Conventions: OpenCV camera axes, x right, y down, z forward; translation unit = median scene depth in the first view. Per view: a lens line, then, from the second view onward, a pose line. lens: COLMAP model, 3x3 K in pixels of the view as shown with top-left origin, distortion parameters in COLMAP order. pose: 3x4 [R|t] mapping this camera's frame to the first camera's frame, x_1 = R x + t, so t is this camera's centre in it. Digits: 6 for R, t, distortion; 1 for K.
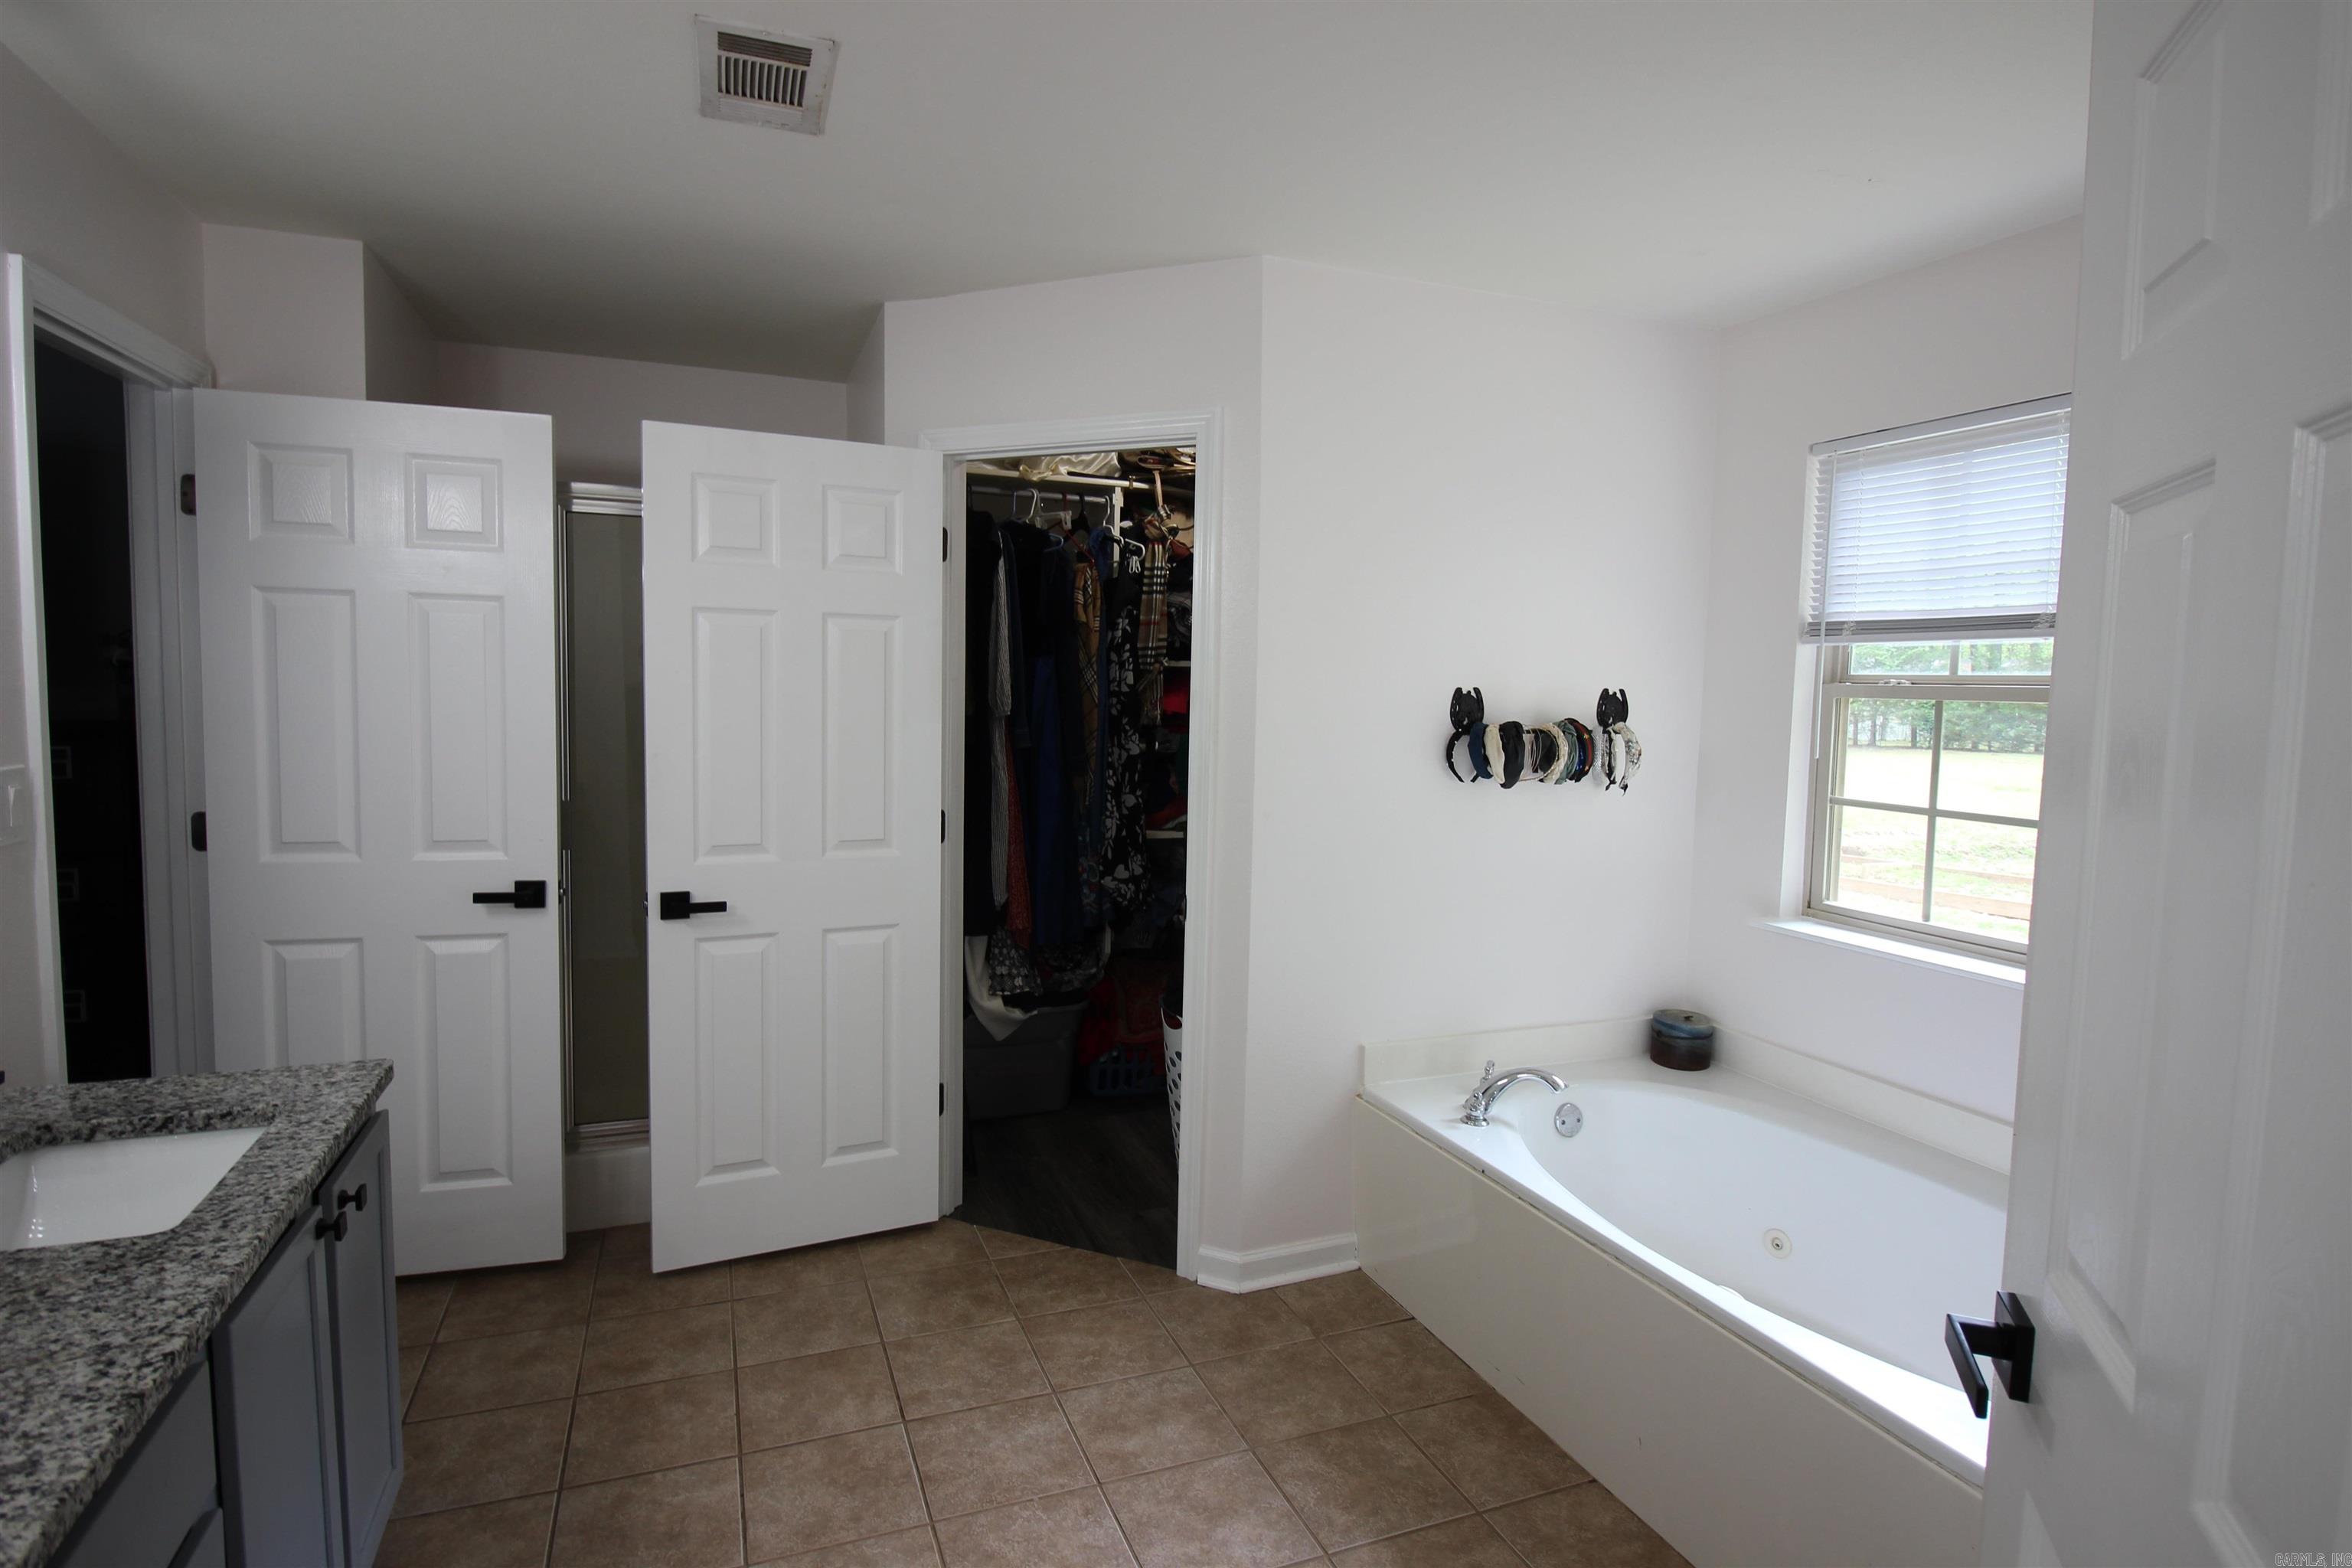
lens RADIAL K [[1204.0, 0, 1166.8], [0, 1204.0, 772.1], [0, 0, 1]] dist [-0.009964, -0.004637]
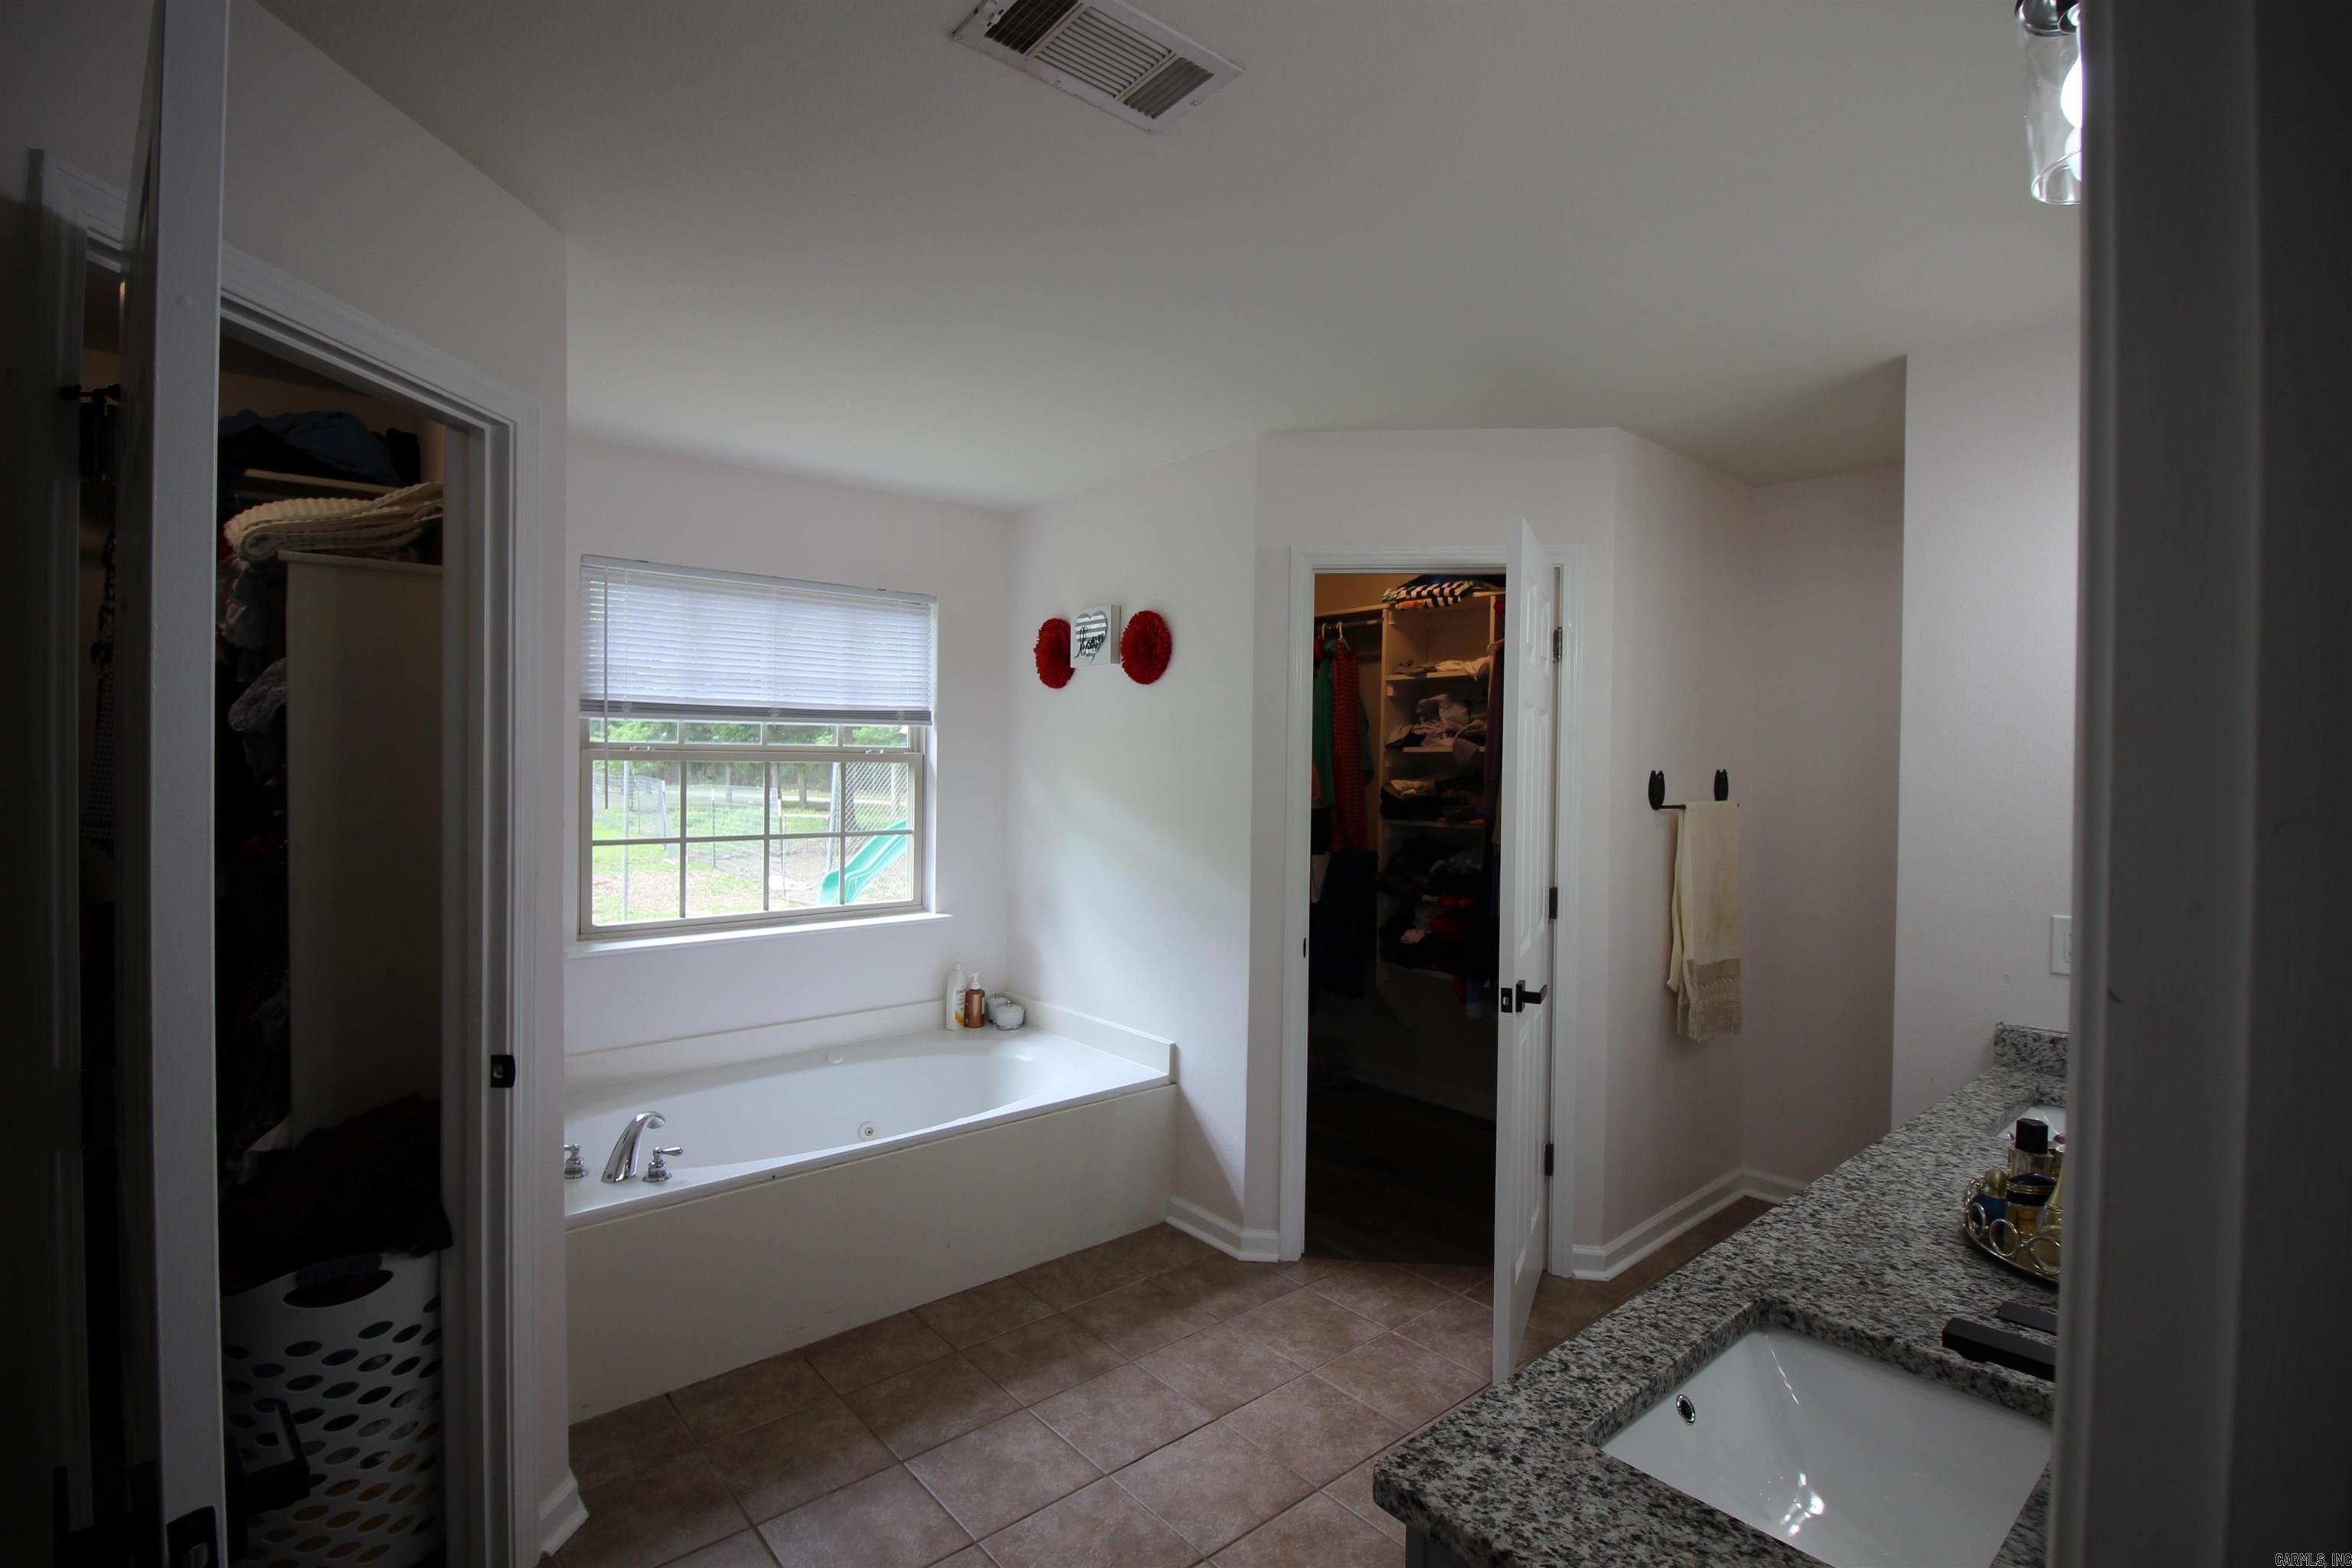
lens RADIAL K [[1078.8, 0, 1168.5], [0, 1078.8, 776.1], [0, 0, 1]] dist [-0.012758, -0.006340]
pose [[-0.311545, -0.036444, 0.949532, -1.472184], [0.060959, 0.996439, 0.058245, -0.159345], [-0.948274, 0.076028, -0.308214, 1.661992]]
